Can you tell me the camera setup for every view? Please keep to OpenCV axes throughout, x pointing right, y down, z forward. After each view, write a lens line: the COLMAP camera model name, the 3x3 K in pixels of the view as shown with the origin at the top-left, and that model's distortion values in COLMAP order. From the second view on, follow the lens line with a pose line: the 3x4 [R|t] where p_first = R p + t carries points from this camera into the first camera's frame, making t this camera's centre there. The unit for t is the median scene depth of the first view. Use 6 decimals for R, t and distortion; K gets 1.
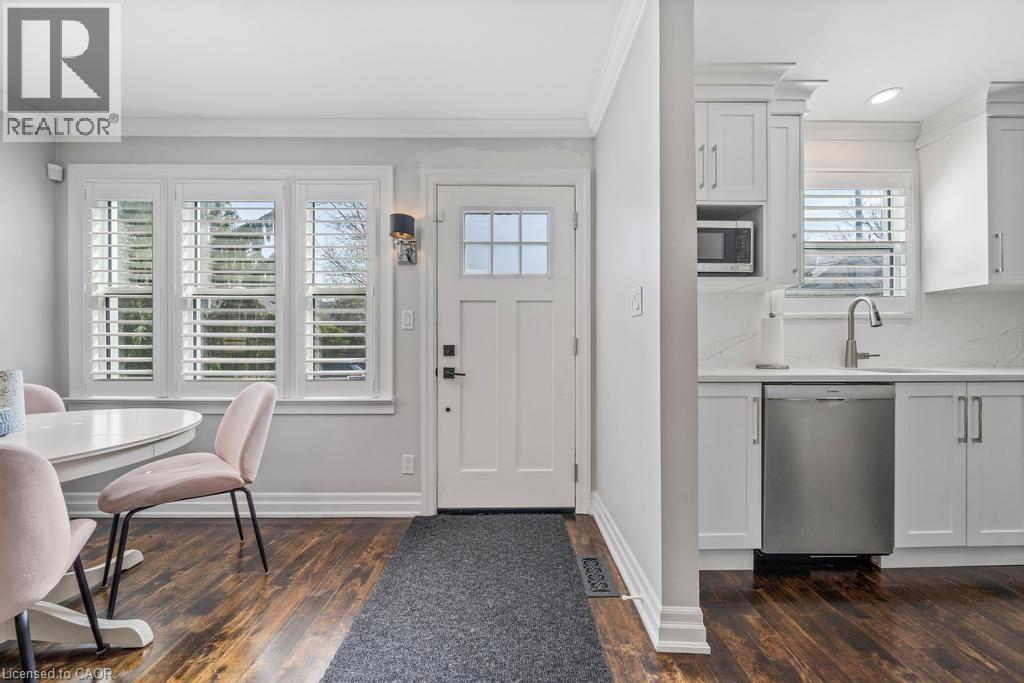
lens RADIAL K [[361.4, 0, 515.5], [0, 361.4, 346.9], [0, 0, 1]] dist [-0.007983, 0.000928]
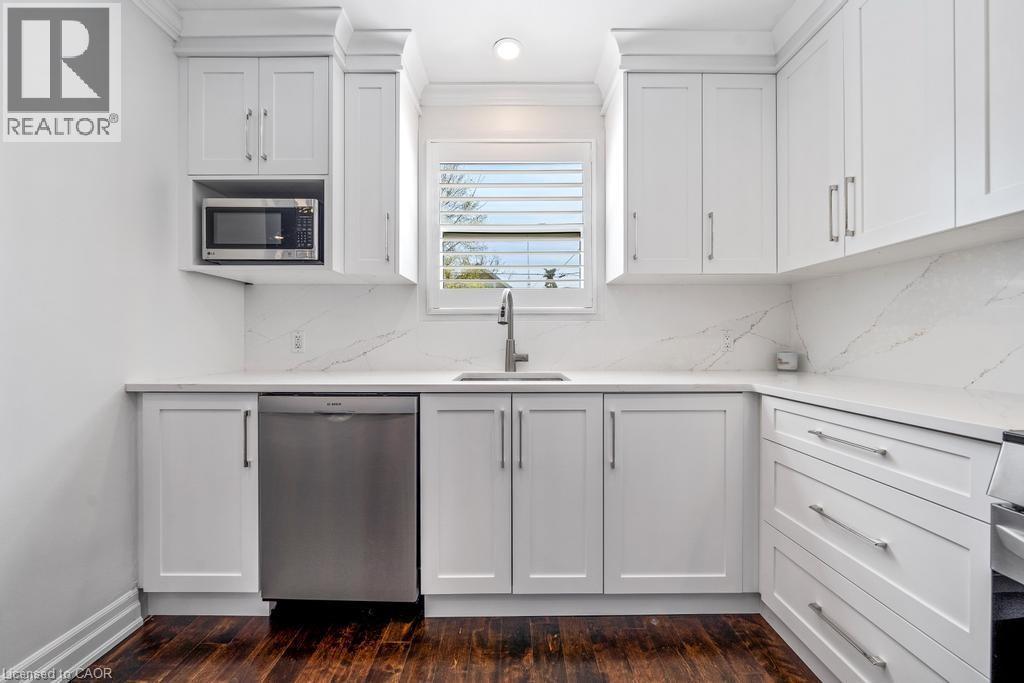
lens RADIAL K [[373.0, 0, 512.4], [0, 373.0, 342.1], [0, 0, 1]] dist [-0.005861, -0.000192]
pose [[0.999920, 0.002564, -0.012390, 0.967901], [-0.002510, 0.999987, 0.004390, -0.017088], [0.012401, -0.004358, 0.999914, 0.114623]]
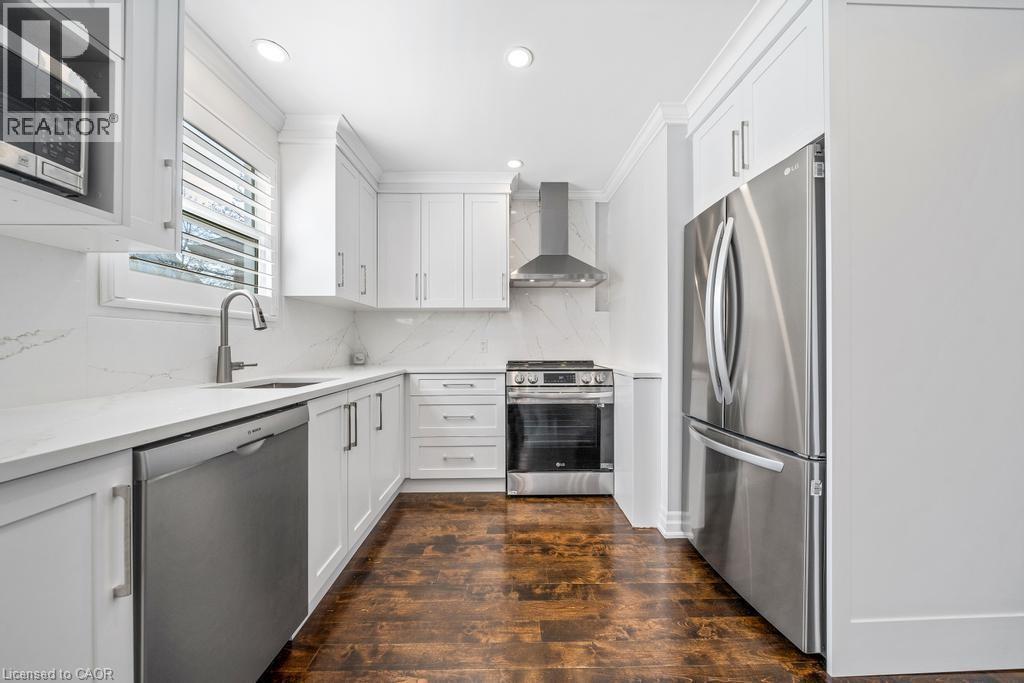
lens RADIAL K [[361.4, 0, 517.4], [0, 361.4, 344.8], [0, 0, 1]] dist [-0.007983, 0.000928]
pose [[-0.011576, 0.002861, 0.999929, 0.182193], [-0.000422, 0.999996, -0.002867, -0.019204], [-0.999933, -0.000455, -0.011575, 0.405248]]
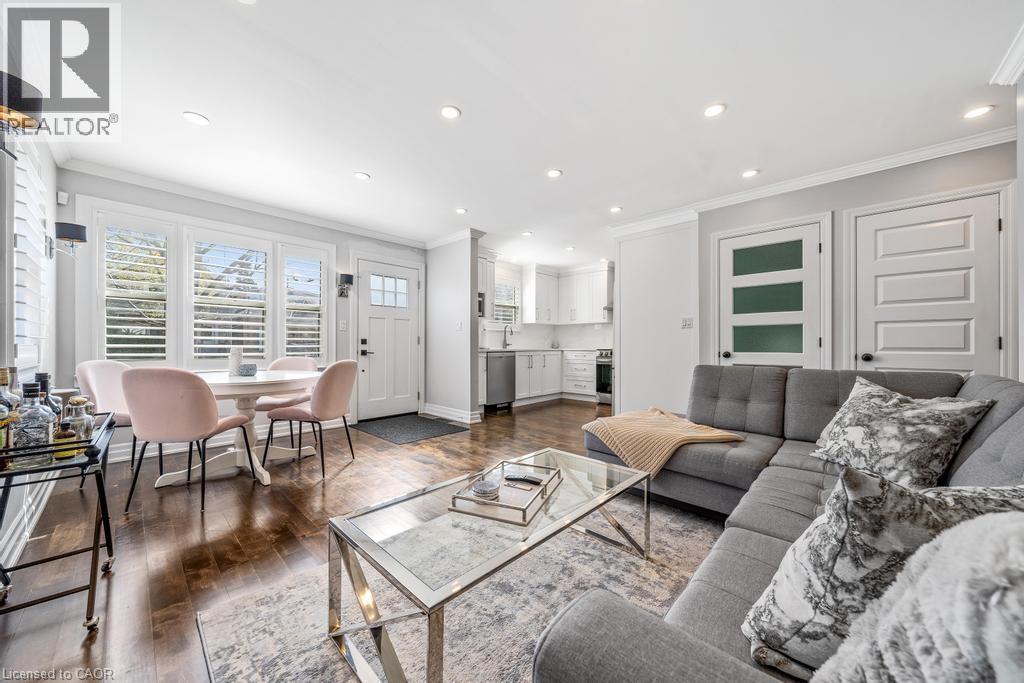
lens RADIAL K [[361.4, 0, 517.4], [0, 361.4, 343.1], [0, 0, 1]] dist [-0.007983, 0.000928]
pose [[0.683388, 0.005730, 0.730032, -1.113266], [-0.004655, 0.999983, -0.003491, 0.022398], [-0.730040, -0.001012, 0.683404, -1.052072]]
